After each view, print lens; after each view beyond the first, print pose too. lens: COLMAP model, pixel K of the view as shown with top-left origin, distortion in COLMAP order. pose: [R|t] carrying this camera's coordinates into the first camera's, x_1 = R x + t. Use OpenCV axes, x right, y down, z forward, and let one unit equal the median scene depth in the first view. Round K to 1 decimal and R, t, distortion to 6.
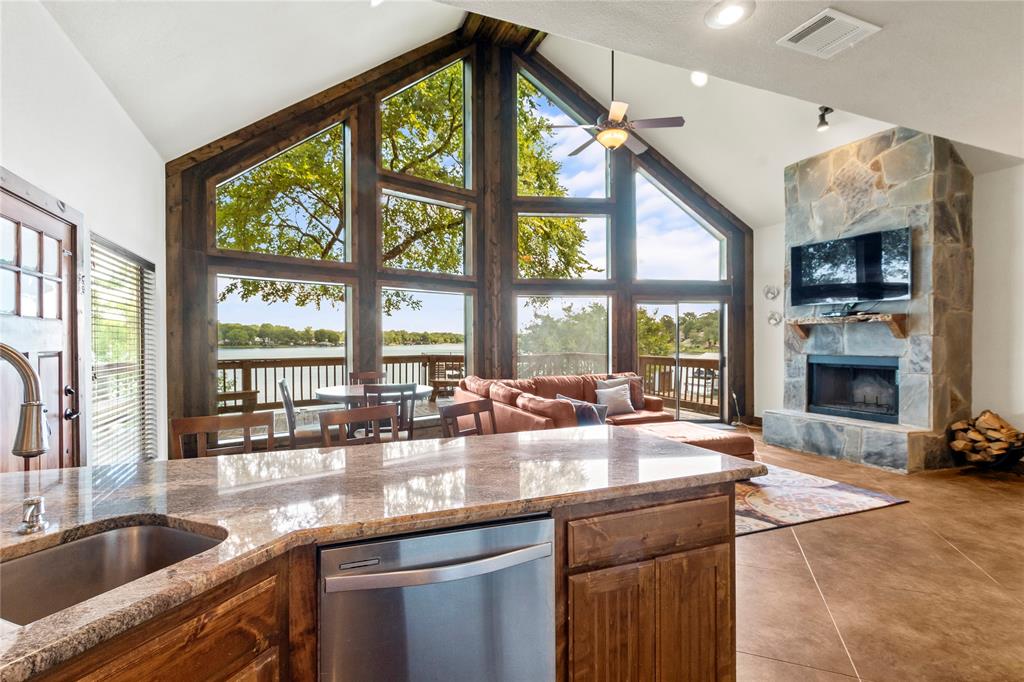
lens RADIAL K [[497.4, 0, 499.0], [0, 497.4, 343.1], [0, 0, 1]] dist [0.004743, -0.002462]
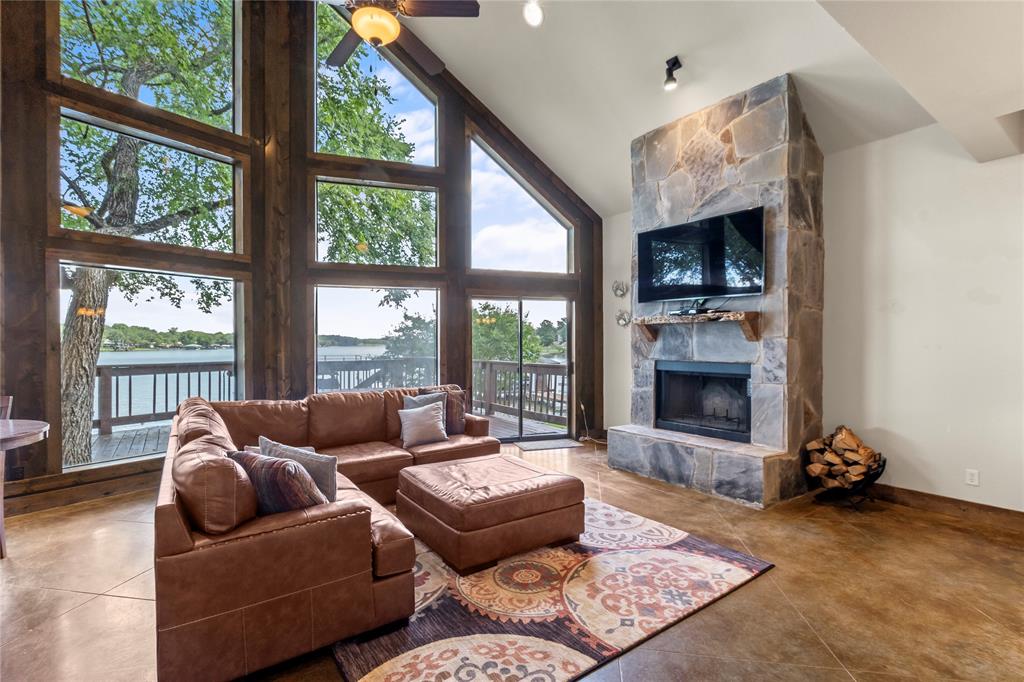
lens RADIAL K [[474.7, 0, 508.3], [0, 474.7, 345.1], [0, 0, 1]] dist [0.001723, -0.001073]
pose [[0.971262, -0.000512, 0.238013, 0.190404], [0.000709, 0.999999, -0.000742, -0.002348], [-0.238013, 0.000890, 0.971262, 0.284012]]
